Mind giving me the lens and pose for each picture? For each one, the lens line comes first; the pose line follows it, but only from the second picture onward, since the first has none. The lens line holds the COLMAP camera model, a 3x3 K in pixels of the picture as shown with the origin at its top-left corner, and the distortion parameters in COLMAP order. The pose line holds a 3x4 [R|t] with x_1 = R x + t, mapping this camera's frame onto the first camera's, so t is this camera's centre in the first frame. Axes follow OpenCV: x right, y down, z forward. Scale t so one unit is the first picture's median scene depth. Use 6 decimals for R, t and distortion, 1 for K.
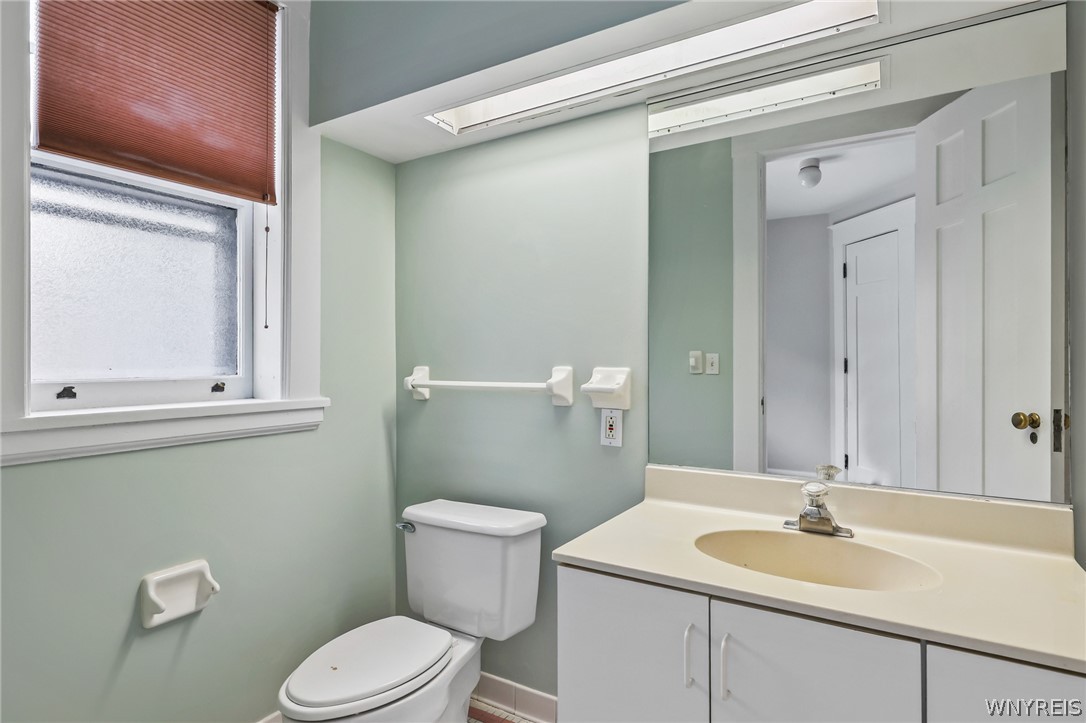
lens RADIAL K [[575.6, 0, 539.8], [0, 575.6, 361.8], [0, 0, 1]] dist [0.006872, 0.000678]
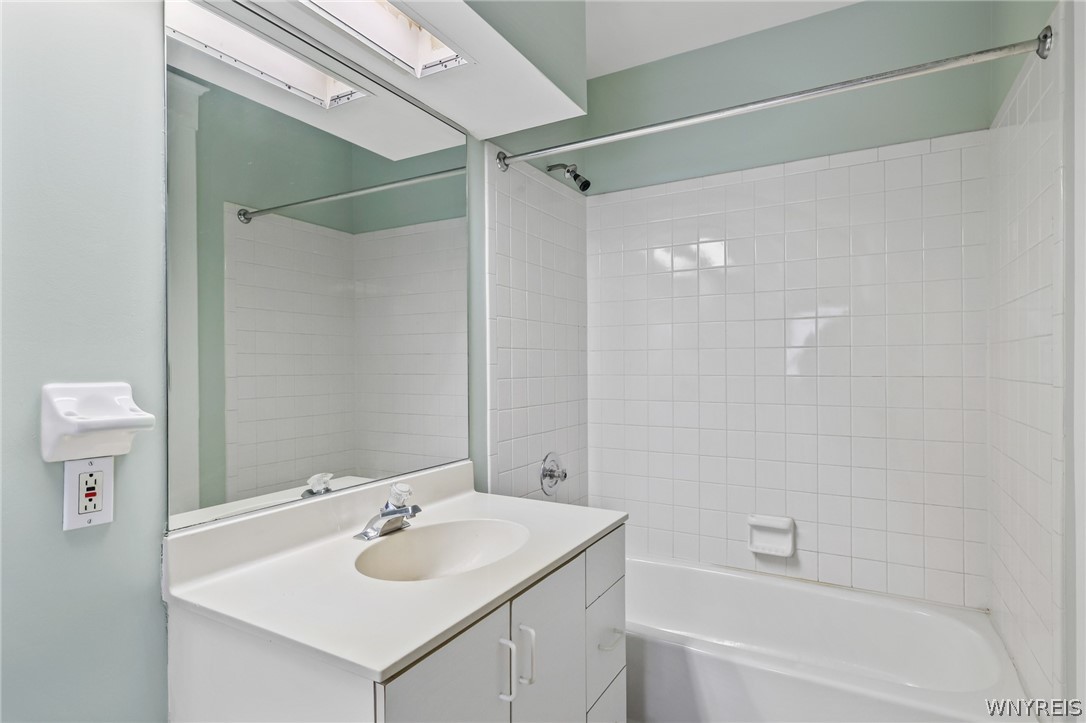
lens RADIAL K [[575.6, 0, 539.7], [0, 575.6, 359.0], [0, 0, 1]] dist [0.006872, 0.000678]
pose [[-0.027615, 0.001428, 0.999618, -0.438695], [0.001089, 0.999998, -0.001398, -0.011781], [-0.999618, 0.001050, -0.027617, 0.589286]]
